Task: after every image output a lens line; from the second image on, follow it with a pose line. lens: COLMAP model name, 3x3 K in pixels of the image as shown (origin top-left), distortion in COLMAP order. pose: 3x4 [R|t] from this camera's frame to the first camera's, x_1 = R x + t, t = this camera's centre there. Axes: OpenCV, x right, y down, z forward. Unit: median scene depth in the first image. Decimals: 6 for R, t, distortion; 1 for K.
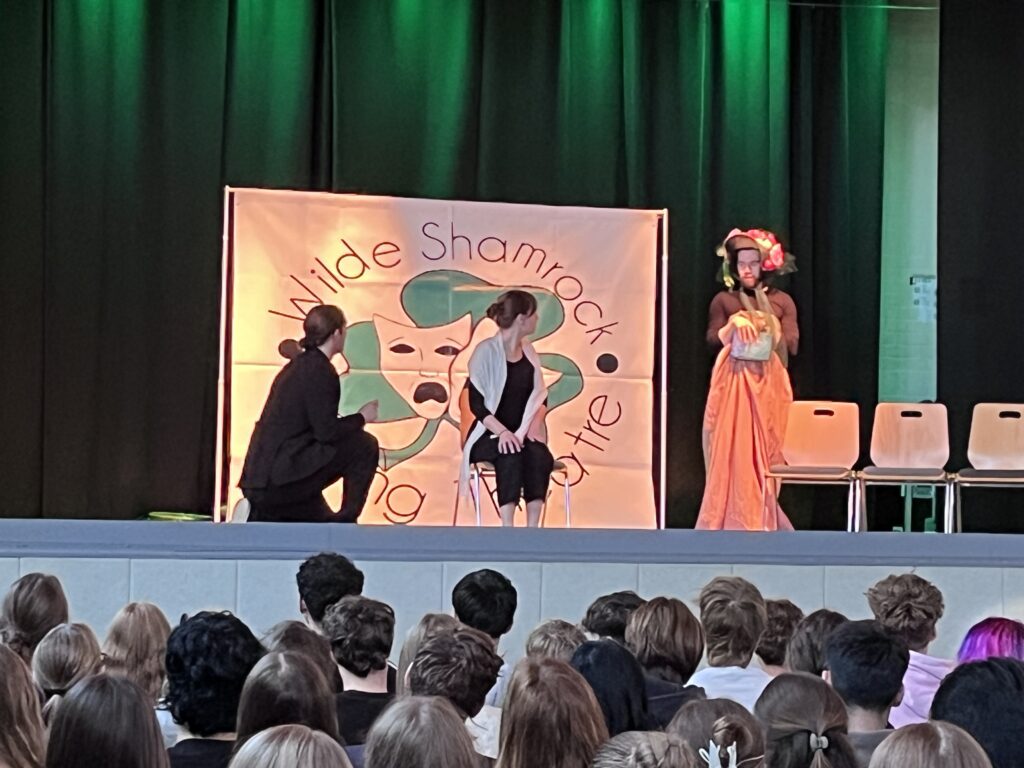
lens RADIAL K [[2992.0, 0, 512.0], [0, 2992.0, 384.5], [0, 0, 1]] dist [0.064285, 0.000000]
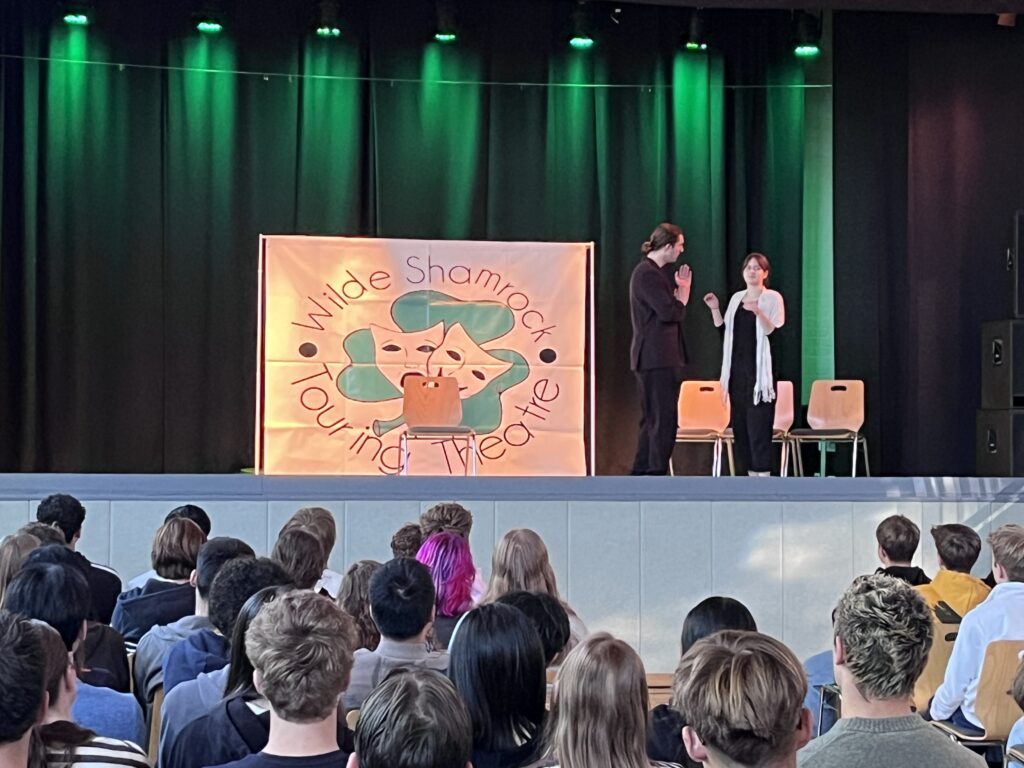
lens RADIAL K [[2248.2, 0, 515.5], [0, 2248.2, 377.6], [0, 0, 1]] dist [0.033126, 0.000000]
pose [[0.987669, -0.017382, -0.155587, 0.180211], [0.017688, 0.999843, 0.000582, 0.002090], [0.155552, -0.003327, 0.987822, -0.019000]]
